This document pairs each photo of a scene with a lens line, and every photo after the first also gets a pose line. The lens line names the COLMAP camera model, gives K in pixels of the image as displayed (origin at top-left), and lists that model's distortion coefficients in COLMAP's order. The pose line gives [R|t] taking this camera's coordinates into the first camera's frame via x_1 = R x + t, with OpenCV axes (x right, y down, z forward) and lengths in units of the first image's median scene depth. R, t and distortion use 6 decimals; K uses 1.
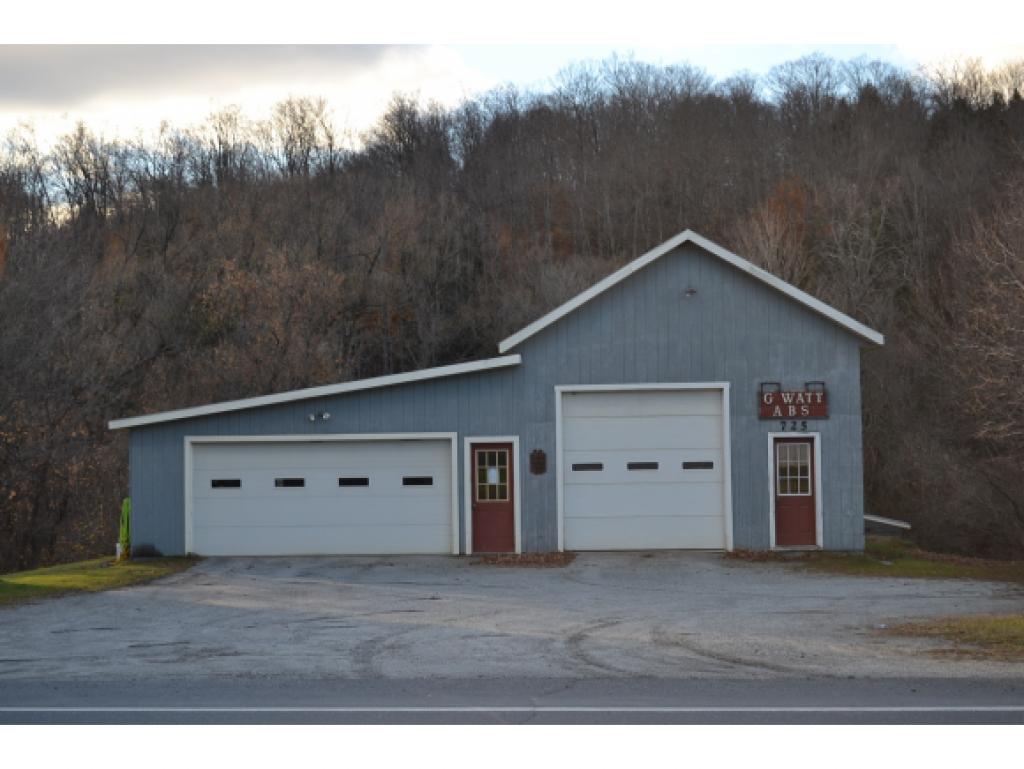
lens RADIAL K [[1616.0, 0, 511.9], [0, 1616.0, 387.0], [0, 0, 1]] dist [-0.035597, 0.000000]
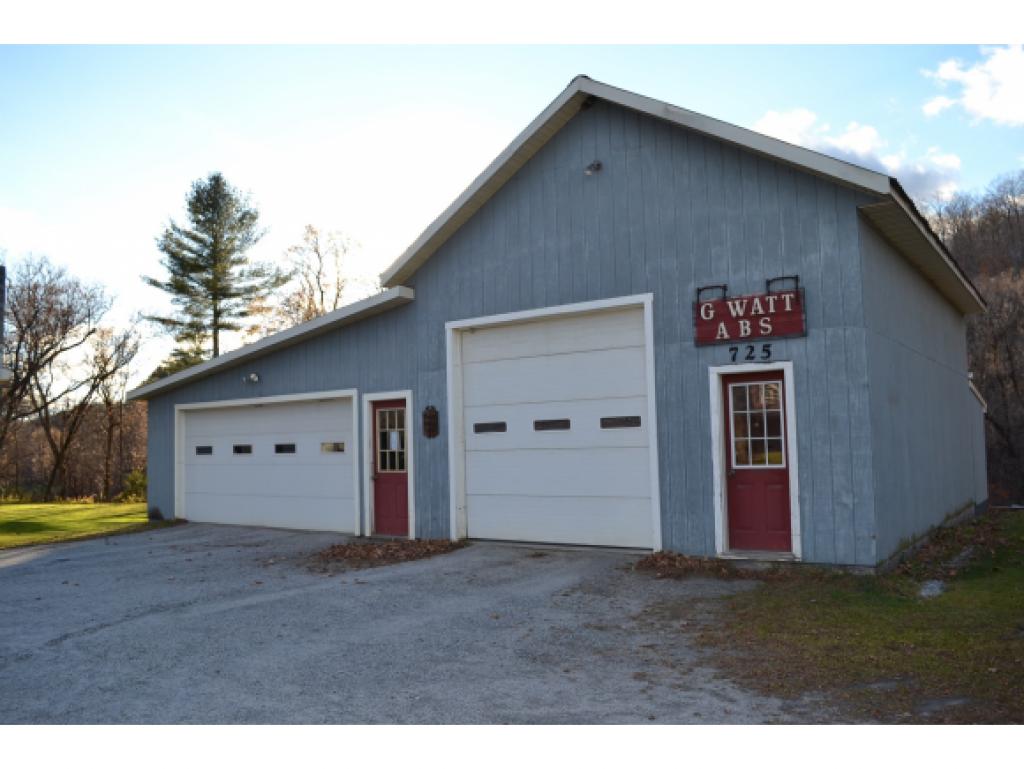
lens RADIAL K [[813.5, 0, 512.7], [0, 813.5, 378.4], [0, 0, 1]] dist [-0.089270, -0.003589]
pose [[0.851035, -0.051000, -0.522627, 0.255232], [0.046510, 0.998682, -0.021721, 0.035782], [0.523046, -0.005822, 0.852285, 0.691279]]
